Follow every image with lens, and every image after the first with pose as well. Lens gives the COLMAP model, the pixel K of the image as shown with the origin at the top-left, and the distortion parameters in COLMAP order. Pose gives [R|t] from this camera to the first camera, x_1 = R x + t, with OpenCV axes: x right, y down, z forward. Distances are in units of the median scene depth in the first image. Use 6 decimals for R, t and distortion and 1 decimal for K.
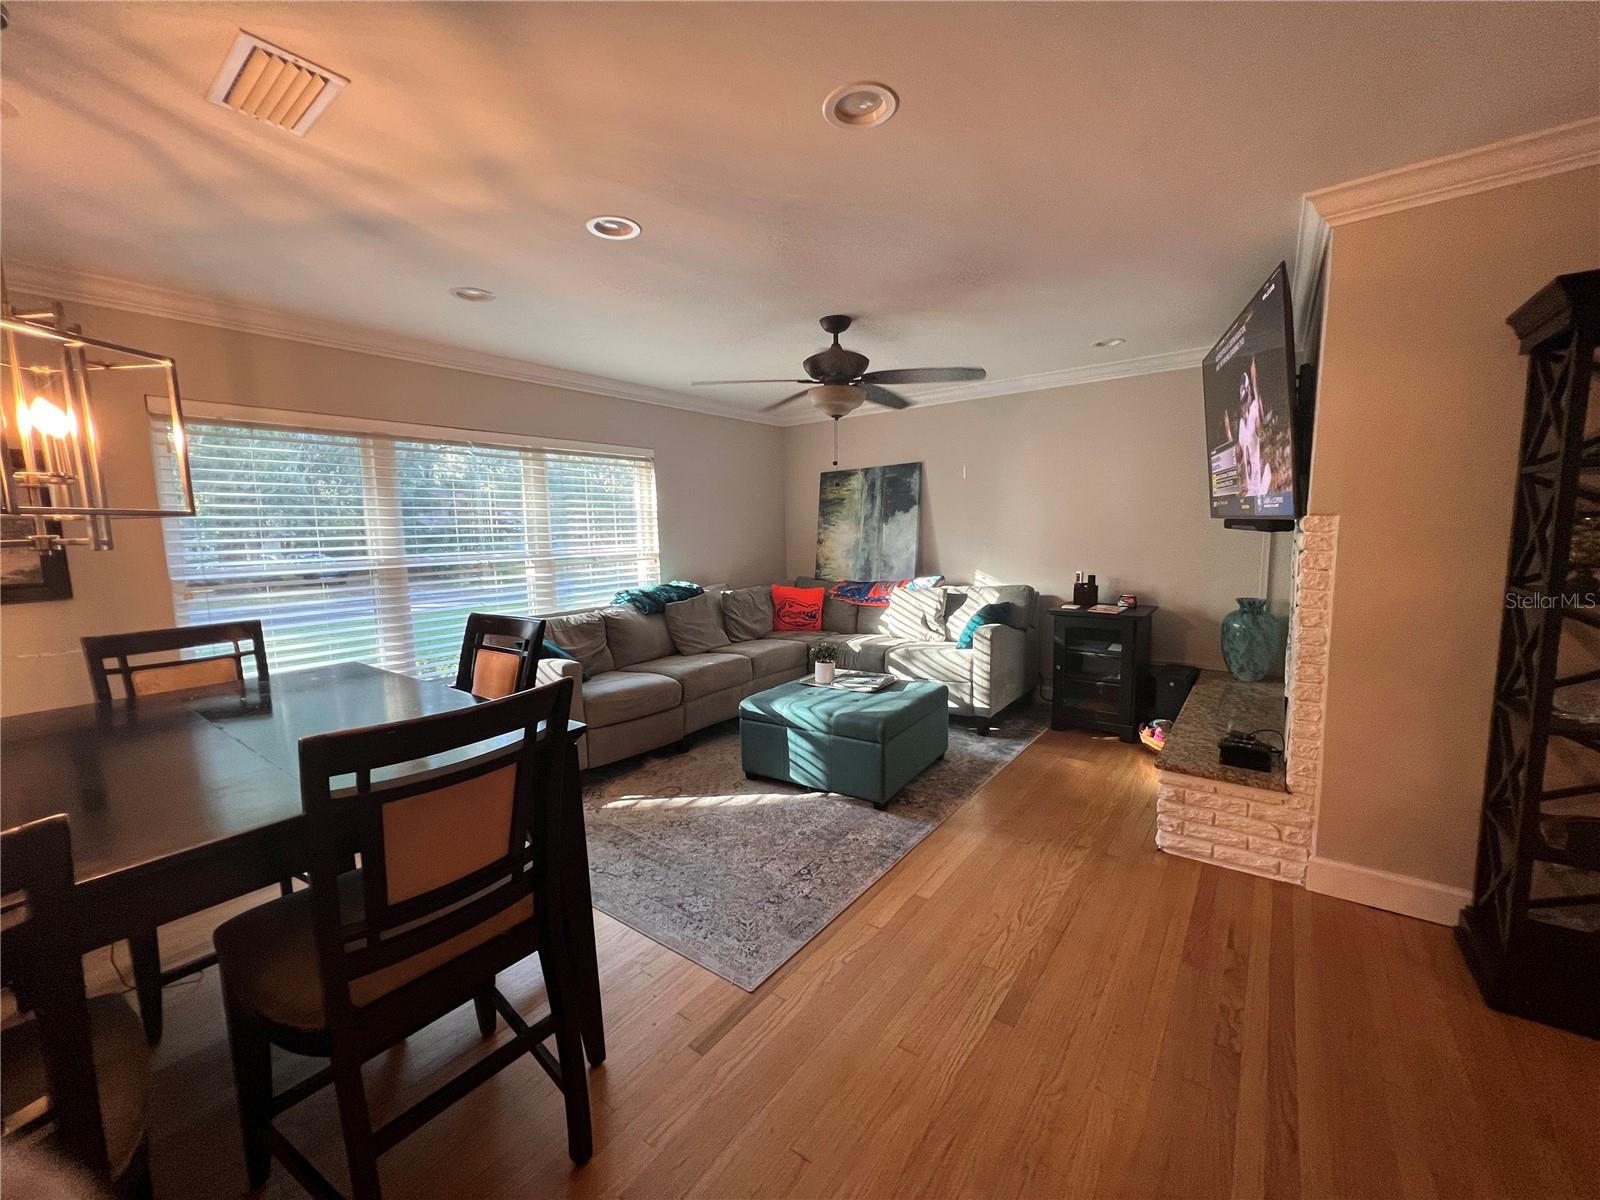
lens RADIAL K [[639.2, 0, 800.4], [0, 639.2, 599.7], [0, 0, 1]] dist [-0.001992, -0.000133]
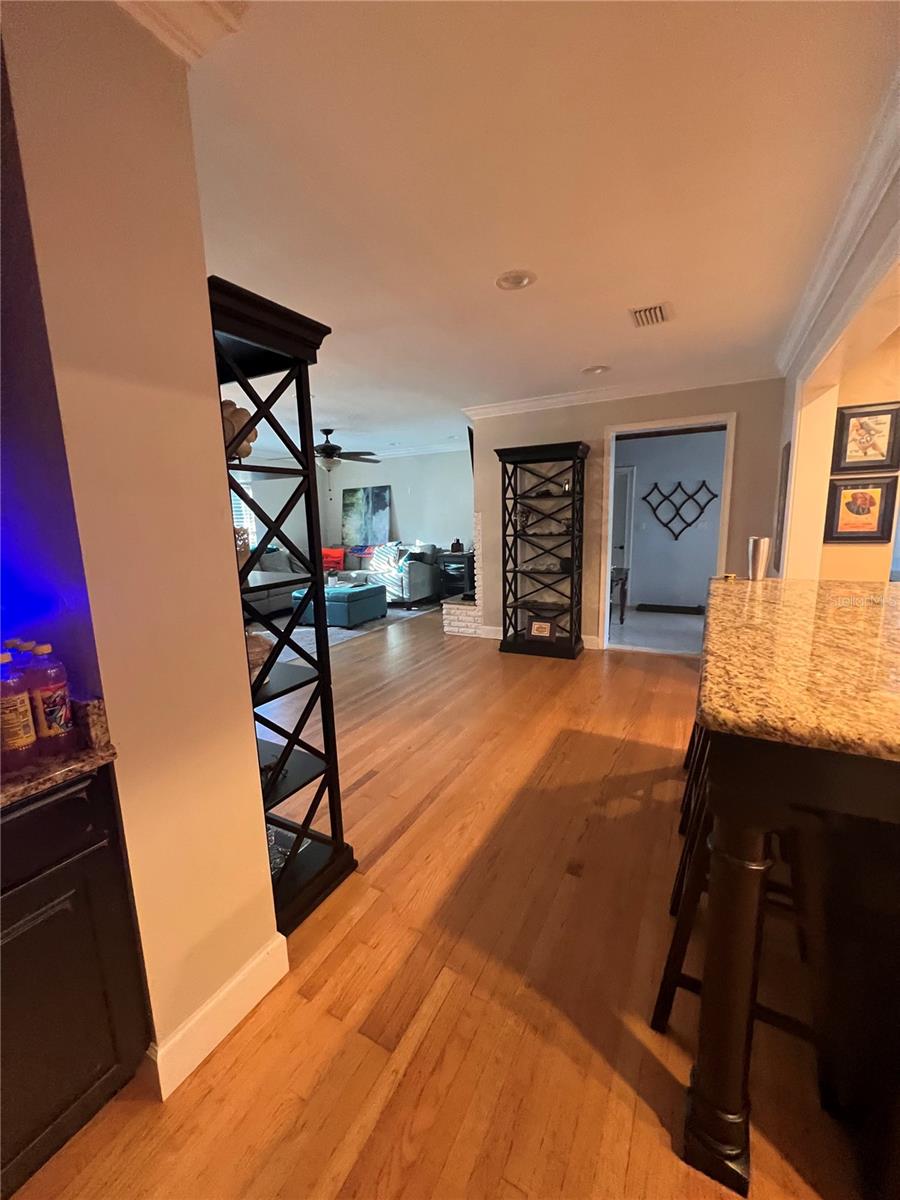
lens RADIAL K [[479.4, 0, 453.1], [0, 479.4, 597.5], [0, 0, 1]] dist [-0.001992, -0.000133]
pose [[0.987324, -0.029060, 0.156034, 0.193641], [0.021083, 0.998396, 0.052540, 0.088116], [-0.157311, -0.048585, 0.986353, -0.751392]]
